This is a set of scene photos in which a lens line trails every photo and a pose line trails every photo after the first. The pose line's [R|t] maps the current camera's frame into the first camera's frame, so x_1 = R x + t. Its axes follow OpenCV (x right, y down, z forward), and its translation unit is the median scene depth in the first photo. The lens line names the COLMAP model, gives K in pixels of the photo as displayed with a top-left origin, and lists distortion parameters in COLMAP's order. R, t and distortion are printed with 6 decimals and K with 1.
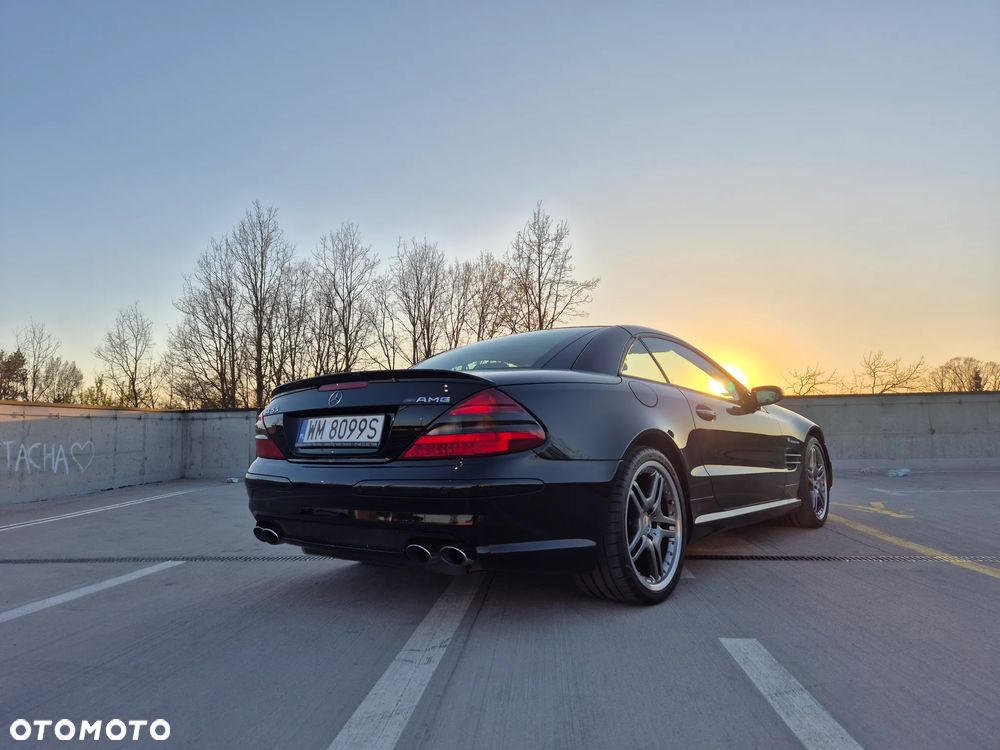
lens RADIAL K [[674.4, 0, 494.1], [0, 674.4, 374.8], [0, 0, 1]] dist [0.062890, -0.049297]
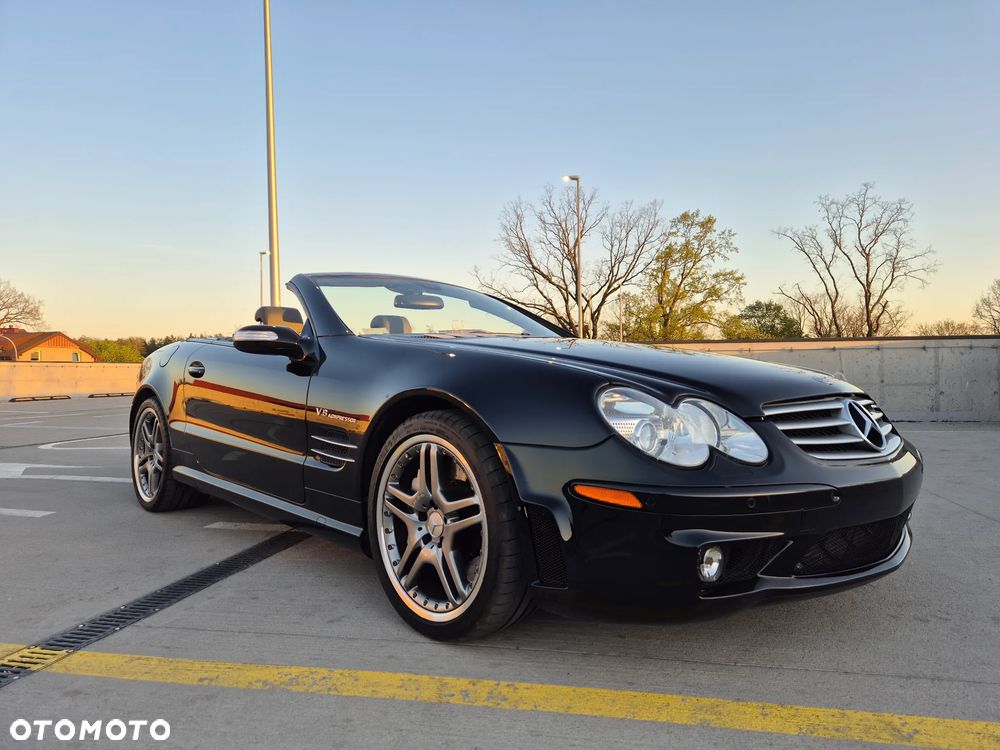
lens RADIAL K [[674.4, 0, 500.2], [0, 674.4, 372.0], [0, 0, 1]] dist [0.062890, -0.049297]
pose [[-0.133881, 0.021962, -0.990754, 0.135035], [0.095795, 0.995359, 0.009120, 0.010179], [0.986357, -0.093688, -0.135363, 0.171945]]
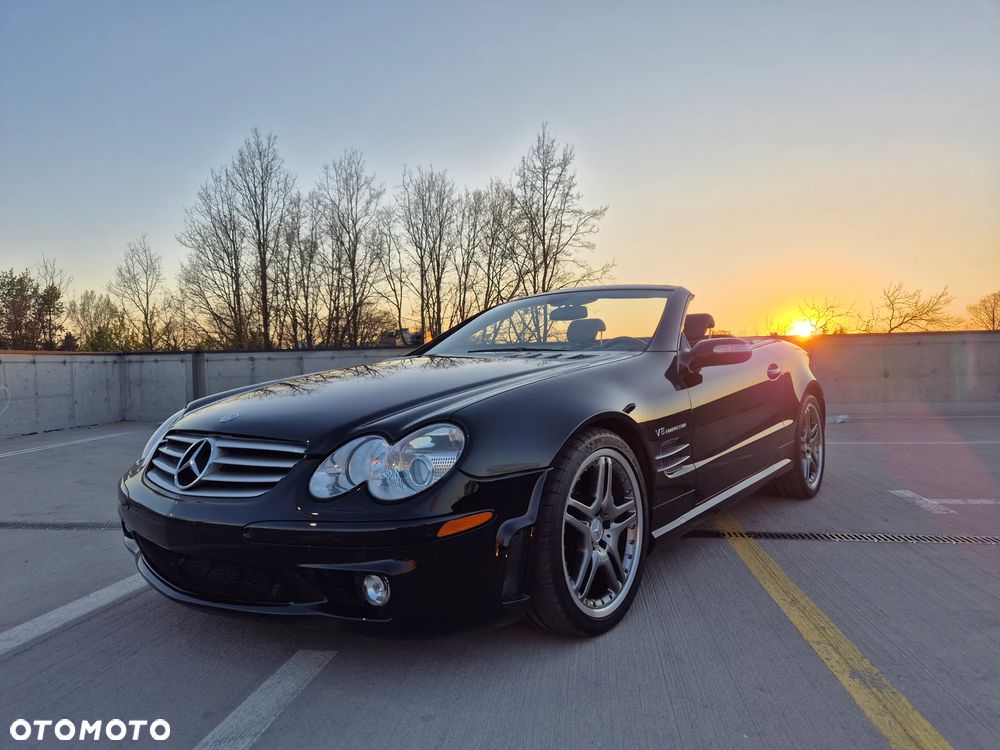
lens RADIAL K [[674.4, 0, 497.6], [0, 674.4, 387.8], [0, 0, 1]] dist [0.062890, -0.049297]
pose [[0.998831, 0.000325, -0.048341, 0.046903], [0.005501, 0.992717, 0.120343, -0.004712], [0.048028, -0.120469, 0.991555, 0.012407]]
